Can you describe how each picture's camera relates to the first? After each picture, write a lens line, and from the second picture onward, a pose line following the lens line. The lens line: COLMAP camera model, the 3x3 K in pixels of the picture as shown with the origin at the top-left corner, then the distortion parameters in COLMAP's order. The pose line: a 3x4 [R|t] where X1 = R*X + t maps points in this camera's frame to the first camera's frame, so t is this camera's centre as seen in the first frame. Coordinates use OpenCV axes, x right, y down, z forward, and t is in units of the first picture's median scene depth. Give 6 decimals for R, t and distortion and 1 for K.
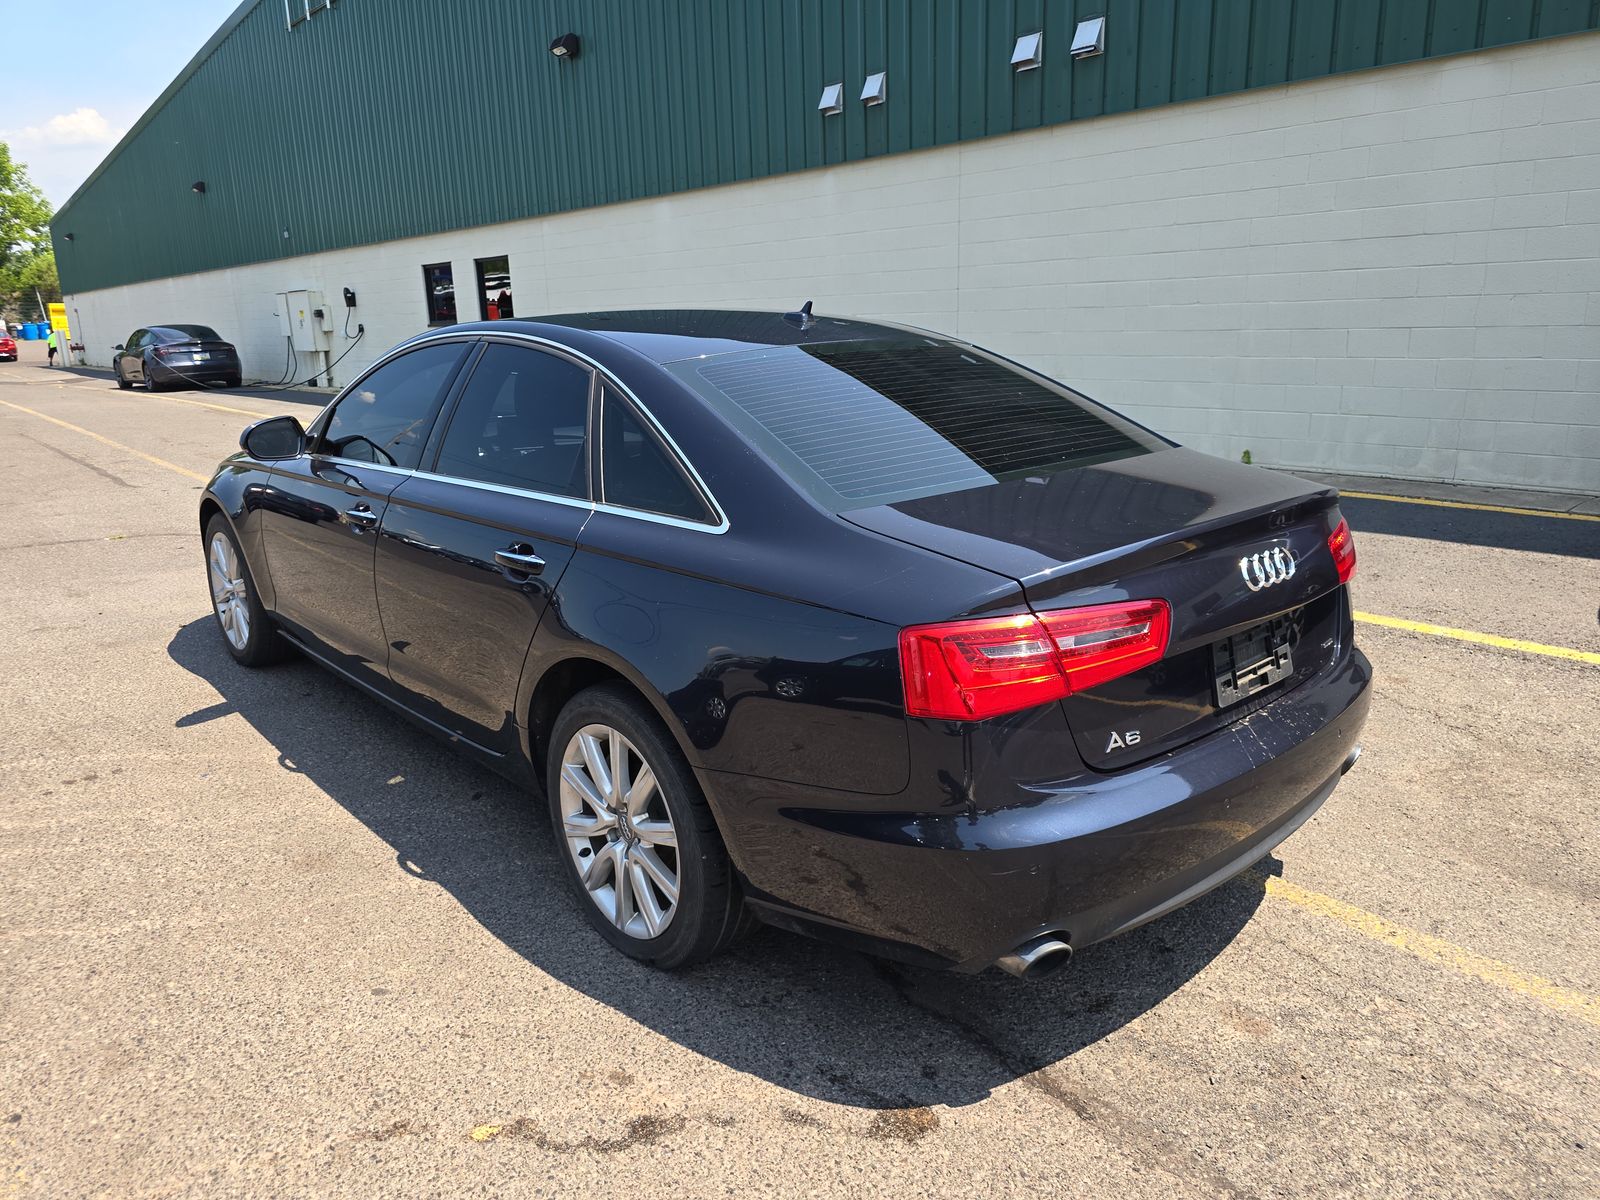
lens RADIAL K [[1093.2, 0, 808.5], [0, 1093.2, 592.4], [0, 0, 1]] dist [0.025624, -0.030212]
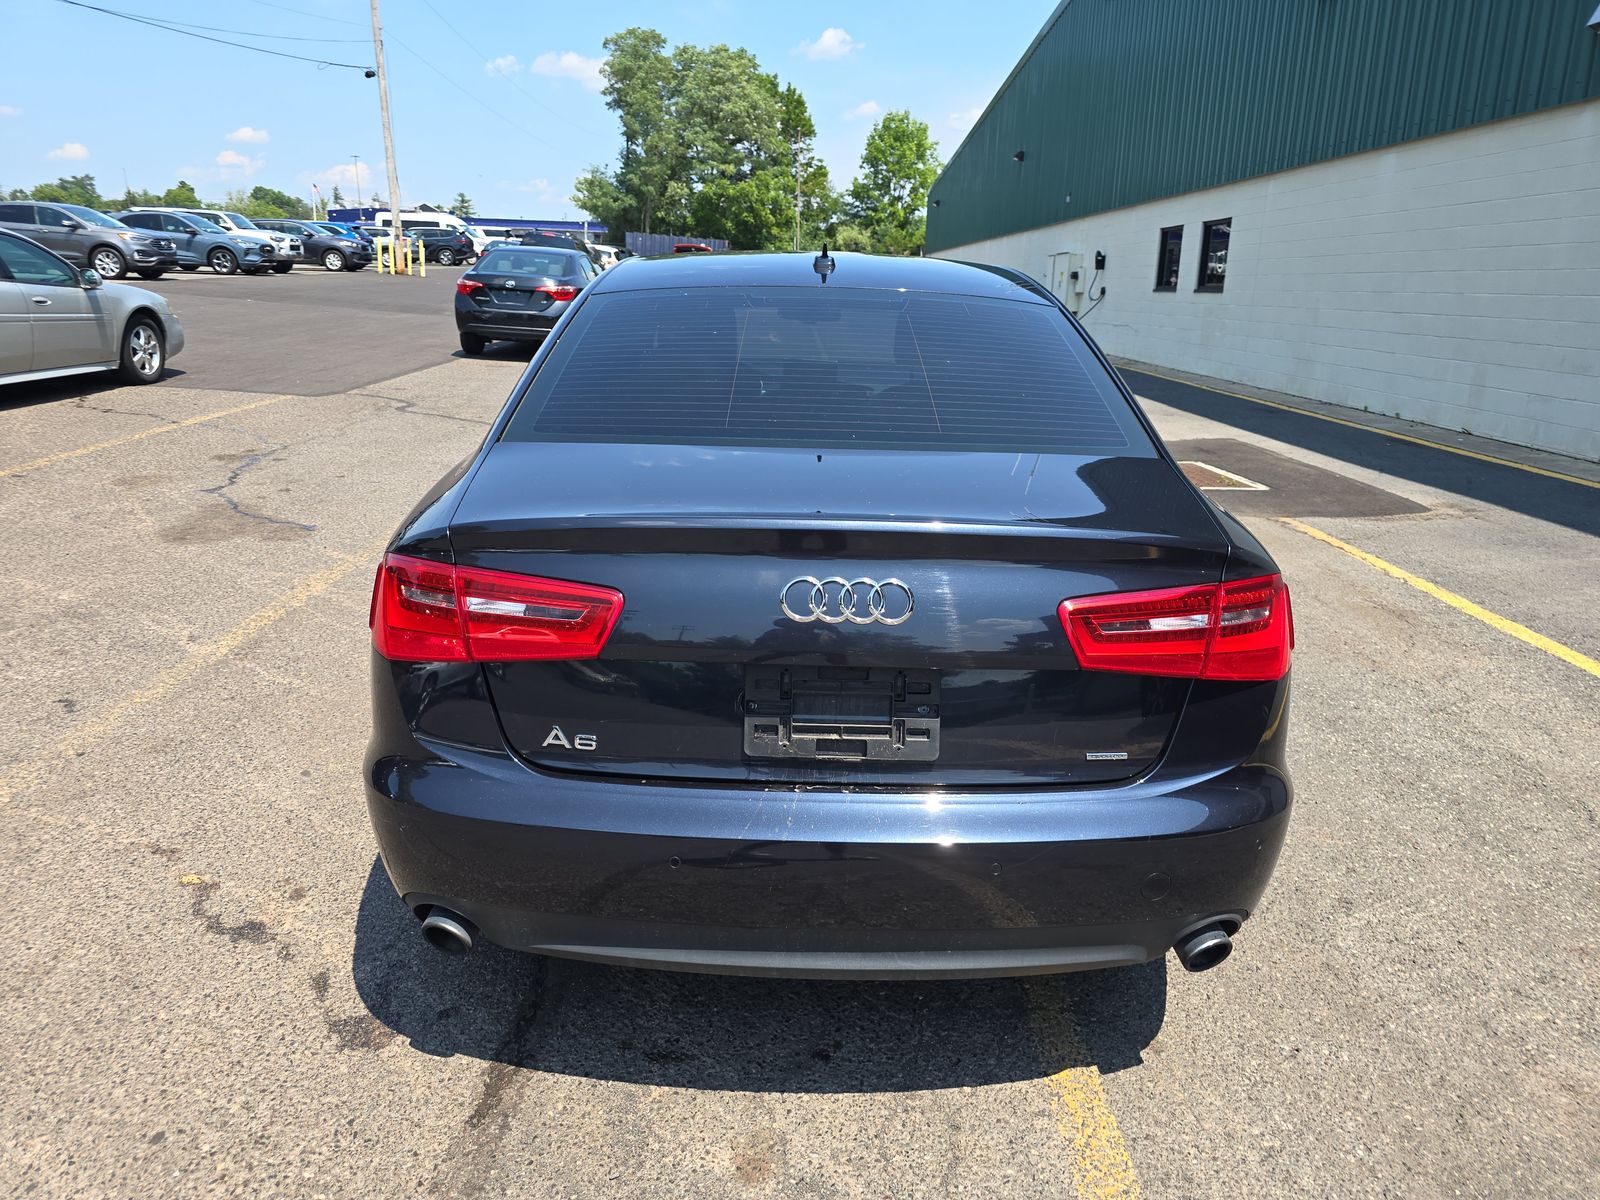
lens RADIAL K [[1093.2, 0, 805.1], [0, 1093.2, 606.2], [0, 0, 1]] dist [0.025624, -0.030212]
pose [[0.742410, 0.230751, -0.628952, 0.153785], [-0.207565, 0.971841, 0.111544, -0.016580], [0.636980, 0.047737, 0.769401, 0.074171]]
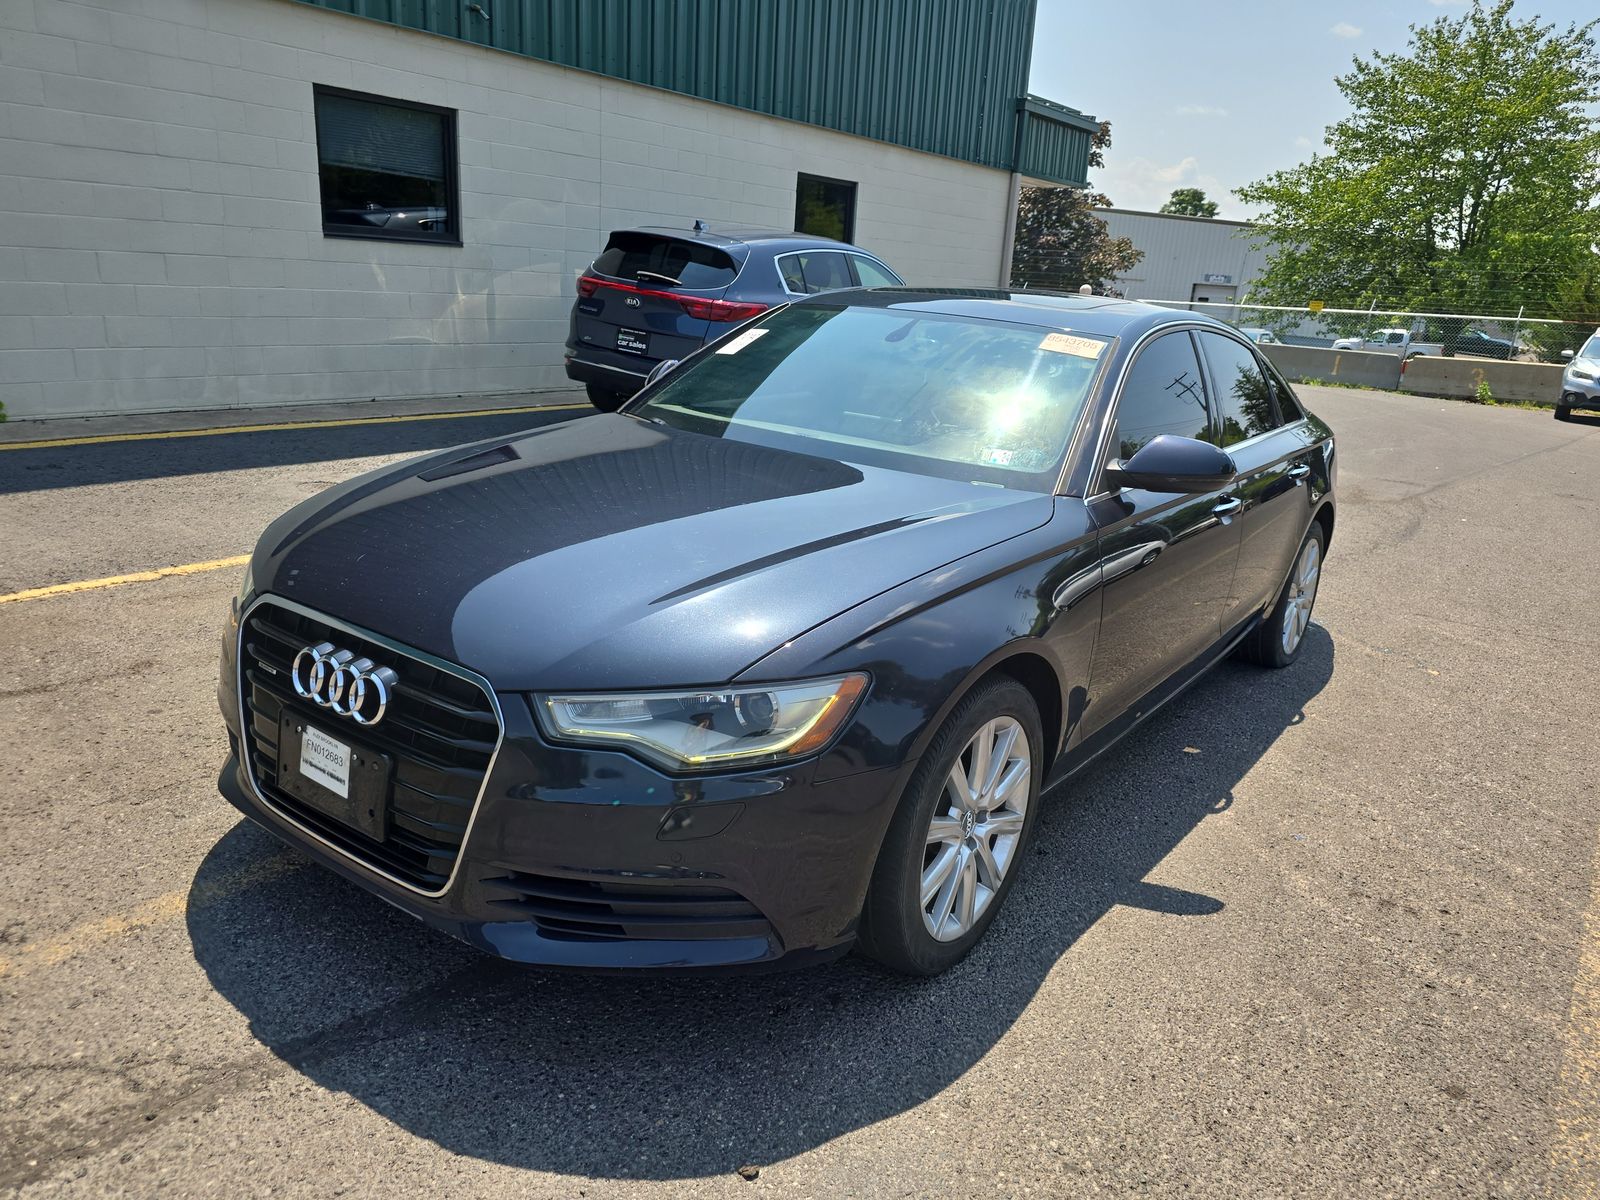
lens RADIAL K [[1093.2, 0, 806.2], [0, 1093.2, 615.8], [0, 0, 1]] dist [0.025624, -0.030212]
pose [[-0.195663, -0.285311, 0.938250, -1.005594], [0.173999, 0.931463, 0.319532, -0.278090], [-0.965112, 0.225775, -0.132609, 1.178763]]
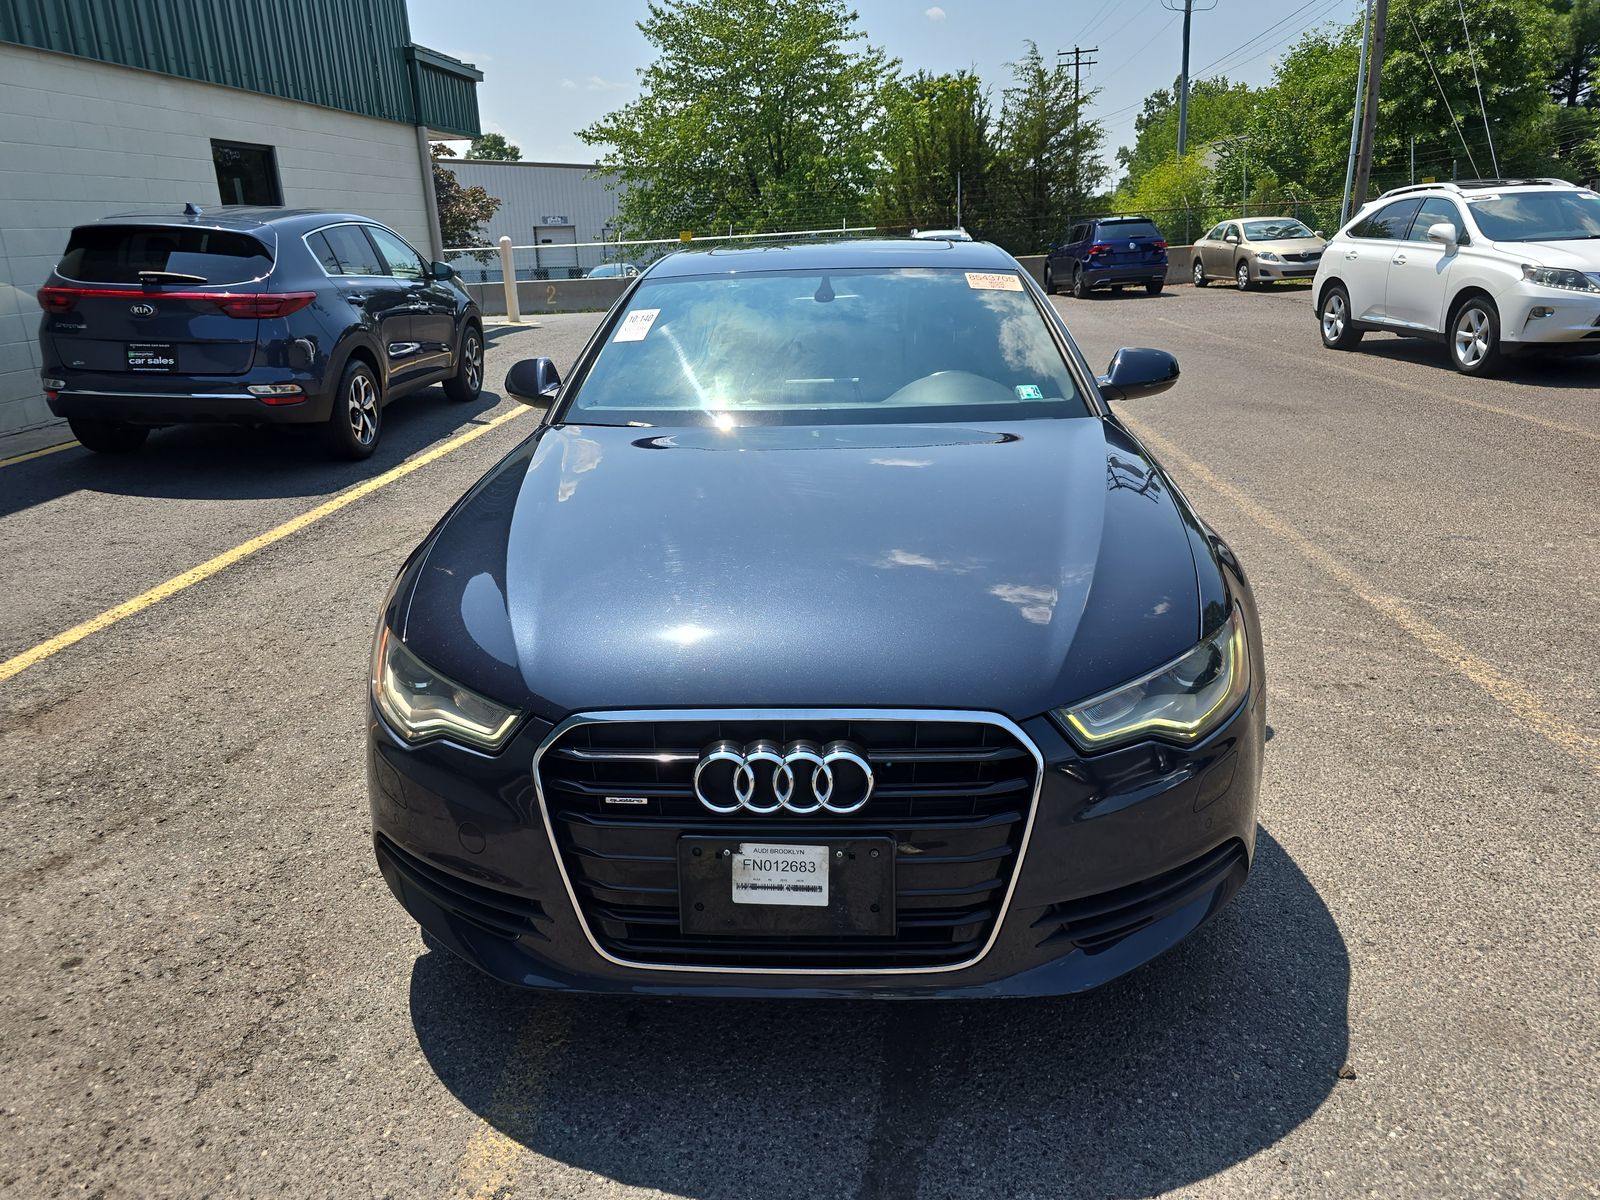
lens RADIAL K [[1093.2, 0, 784.3], [0, 1093.2, 591.0], [0, 0, 1]] dist [0.025624, -0.030212]
pose [[-0.680820, -0.185459, 0.708583, -0.961043], [0.221101, 0.870247, 0.440210, -0.297694], [-0.698283, 0.456372, -0.551476, 1.248932]]
